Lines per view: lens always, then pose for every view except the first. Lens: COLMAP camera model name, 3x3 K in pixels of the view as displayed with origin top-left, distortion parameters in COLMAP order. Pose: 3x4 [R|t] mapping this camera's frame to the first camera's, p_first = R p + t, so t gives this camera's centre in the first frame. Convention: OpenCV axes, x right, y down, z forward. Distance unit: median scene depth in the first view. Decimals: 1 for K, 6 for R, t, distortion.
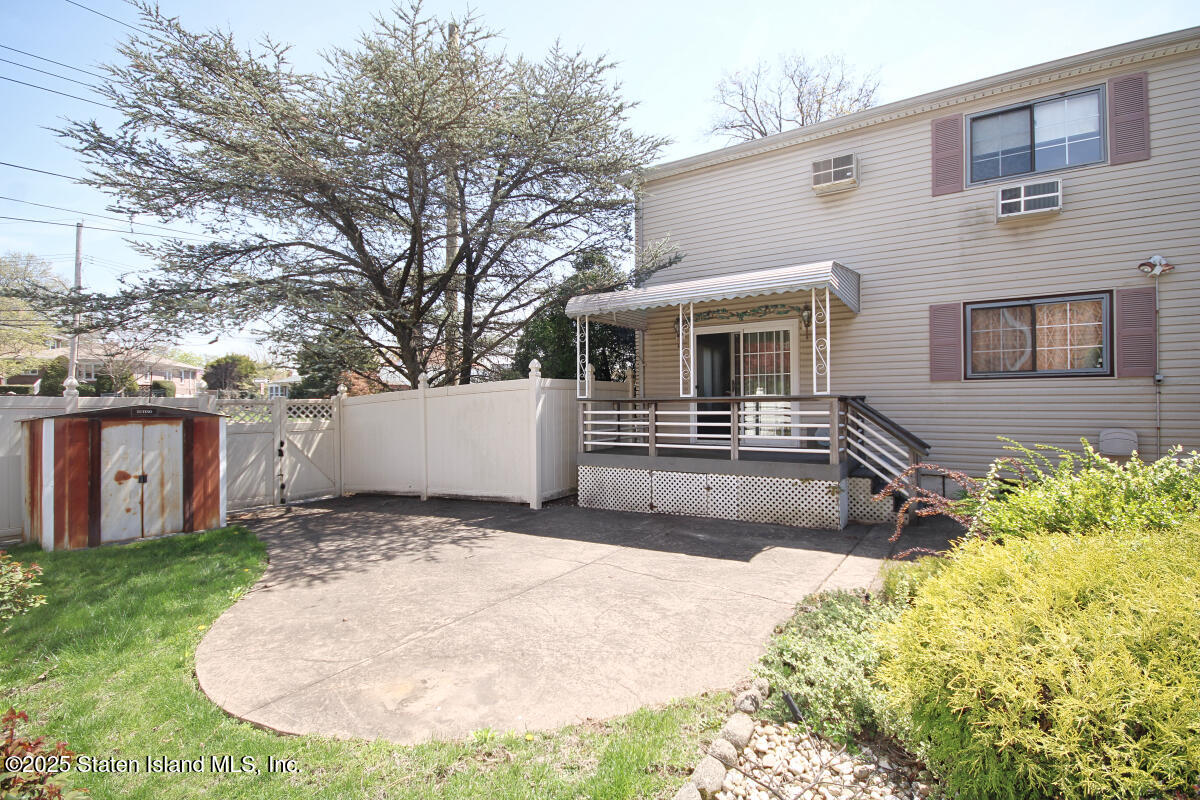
lens RADIAL K [[586.7, 0, 608.9], [0, 586.7, 399.8], [0, 0, 1]] dist [0.003115, -0.000449]
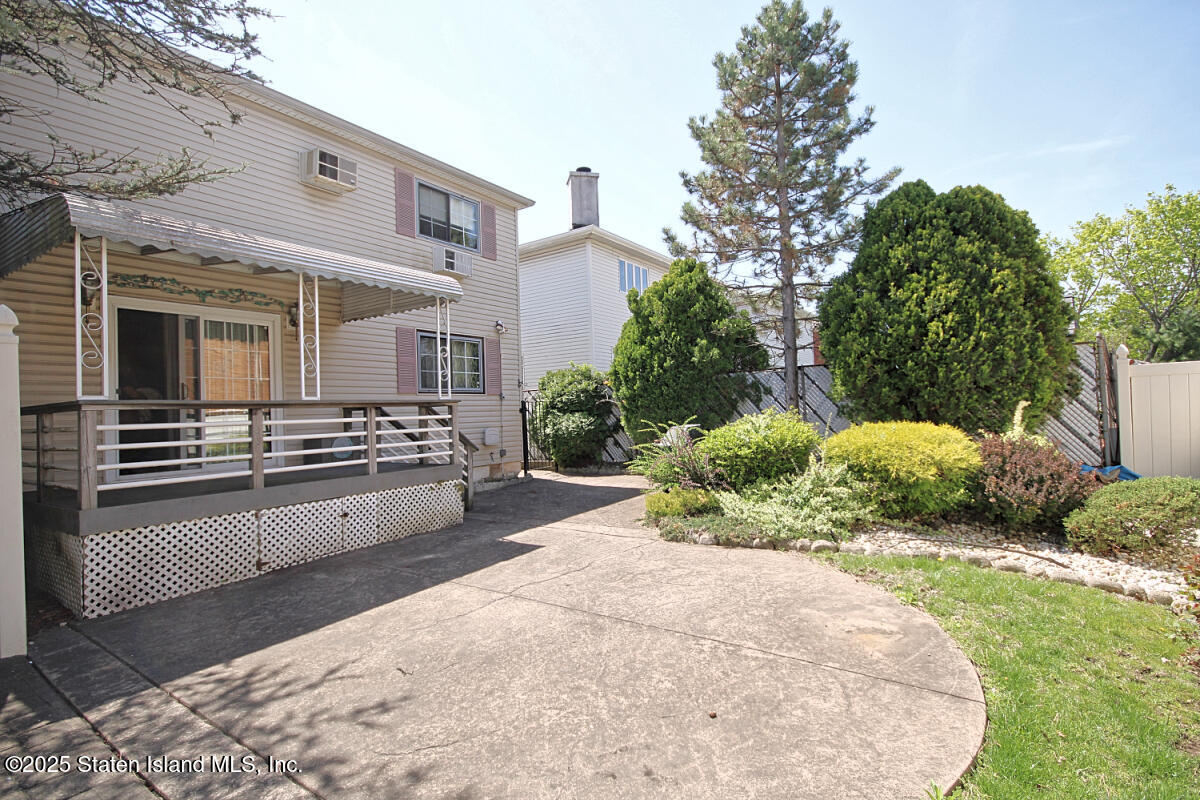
lens RADIAL K [[586.7, 0, 608.7], [0, 586.7, 403.3], [0, 0, 1]] dist [0.003115, -0.000449]
pose [[-0.003698, 0.024161, 0.999701, -0.678414], [0.030312, 0.999251, -0.024038, 0.031451], [-0.999534, 0.030214, -0.004428, 0.687715]]
